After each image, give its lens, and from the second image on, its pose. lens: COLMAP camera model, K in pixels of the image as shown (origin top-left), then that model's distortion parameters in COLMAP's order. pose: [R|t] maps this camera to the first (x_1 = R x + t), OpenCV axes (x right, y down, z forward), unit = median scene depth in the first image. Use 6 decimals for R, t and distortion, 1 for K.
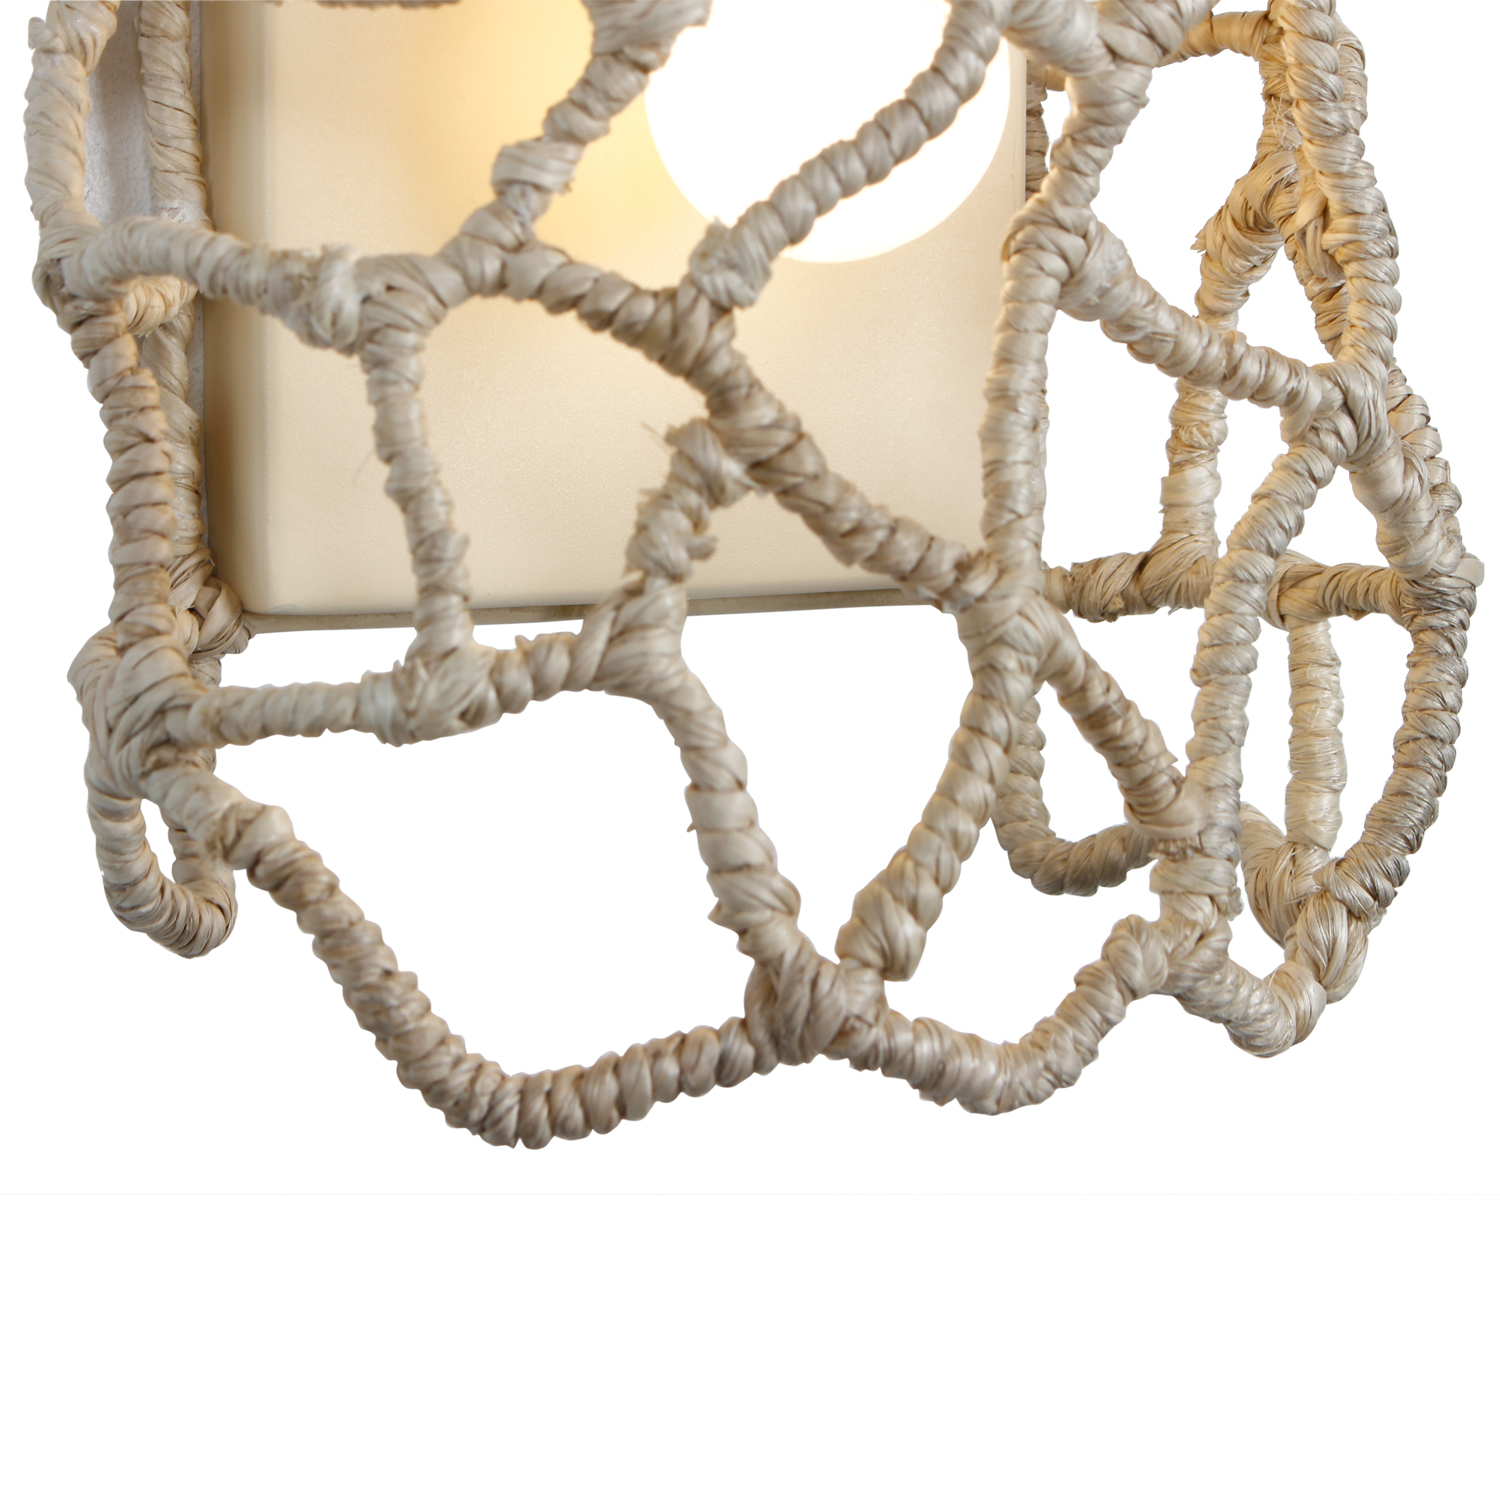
lens RADIAL K [[4770.3, 0, 739.5], [0, 4770.3, 744.1], [0, 0, 1]] dist [-0.010985, 0.000000]
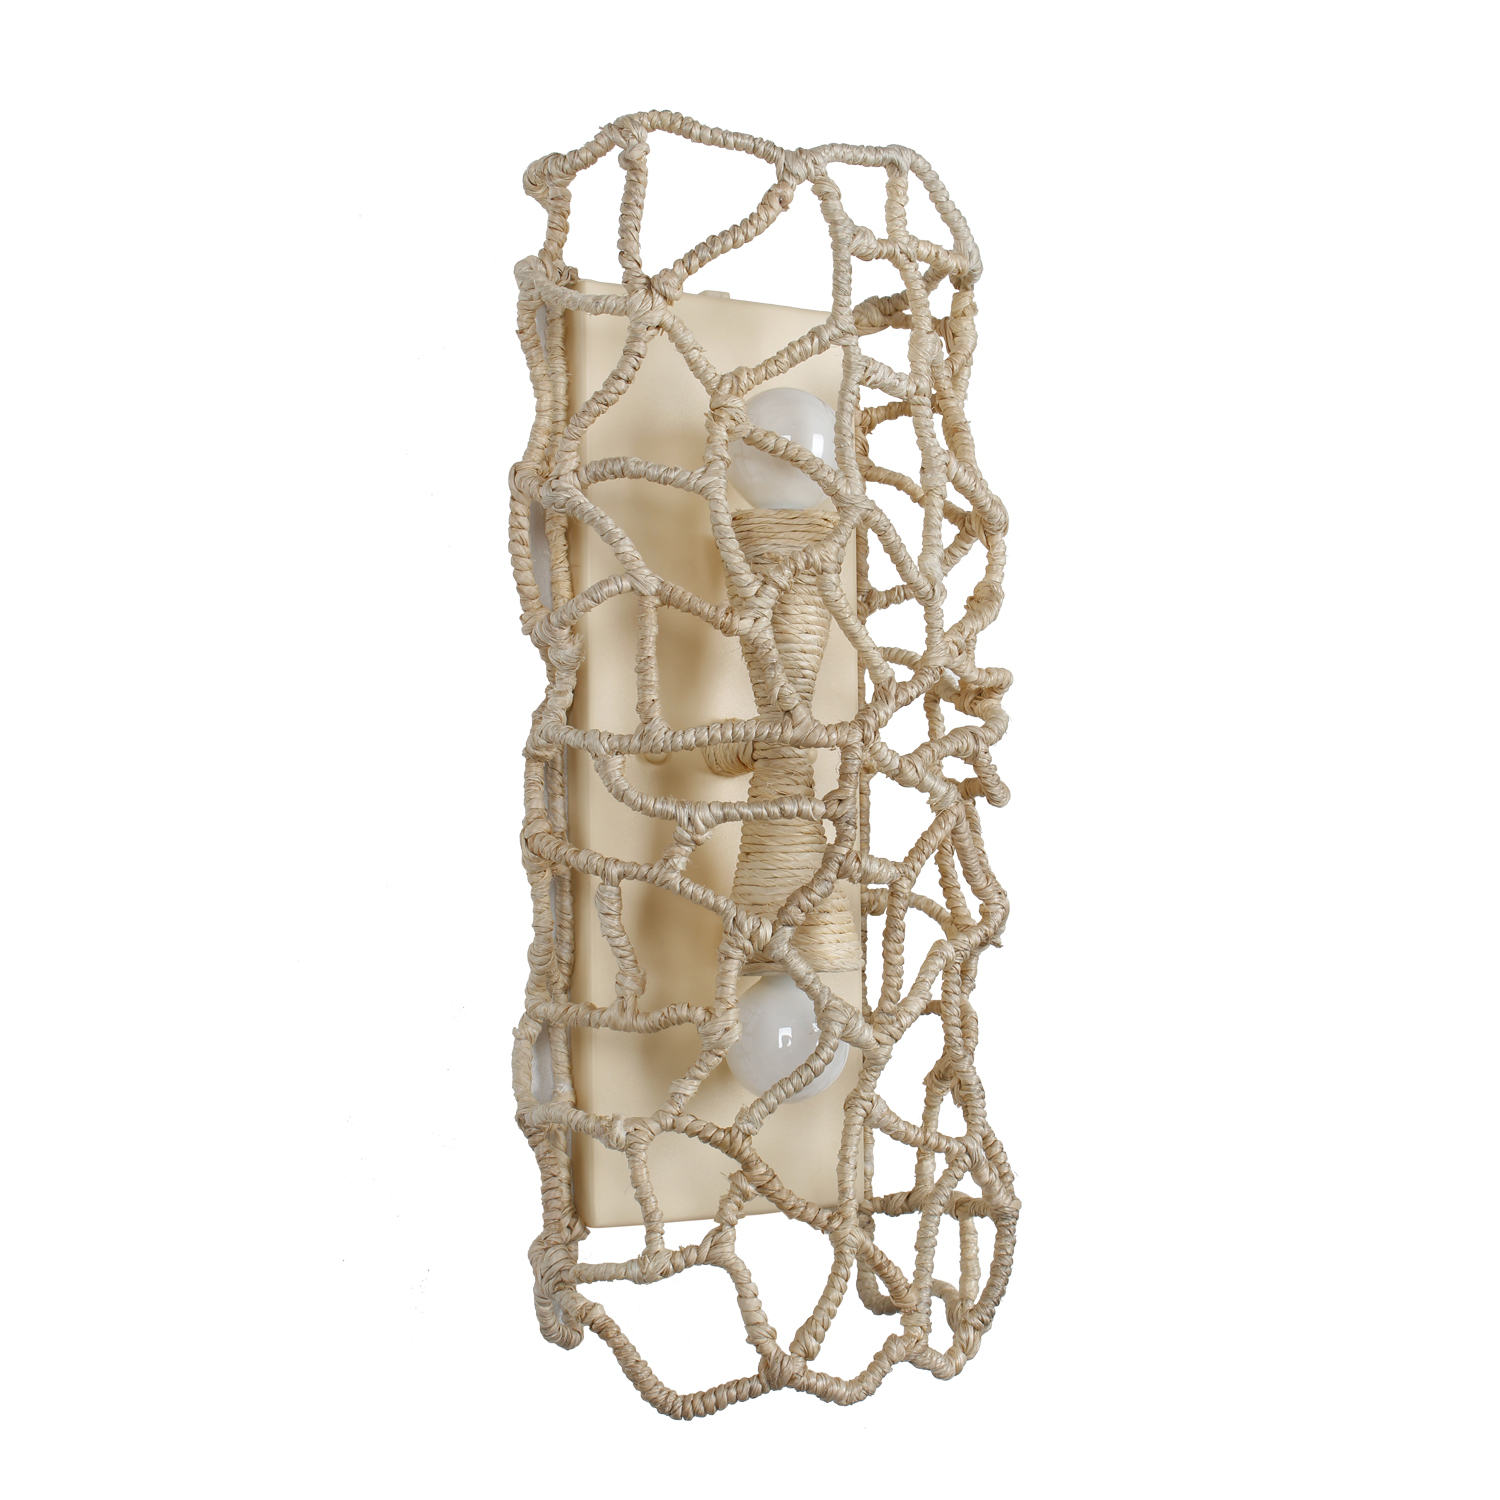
lens RADIAL K [[2403.3, 0, 790.4], [0, 2403.3, 754.4], [0, 0, 1]] dist [-0.131336, 0.000000]
pose [[0.999775, -0.018415, -0.010538, 0.042157], [0.016437, 0.986306, -0.164103, -0.076449], [0.013416, 0.163893, 0.986387, -0.497834]]
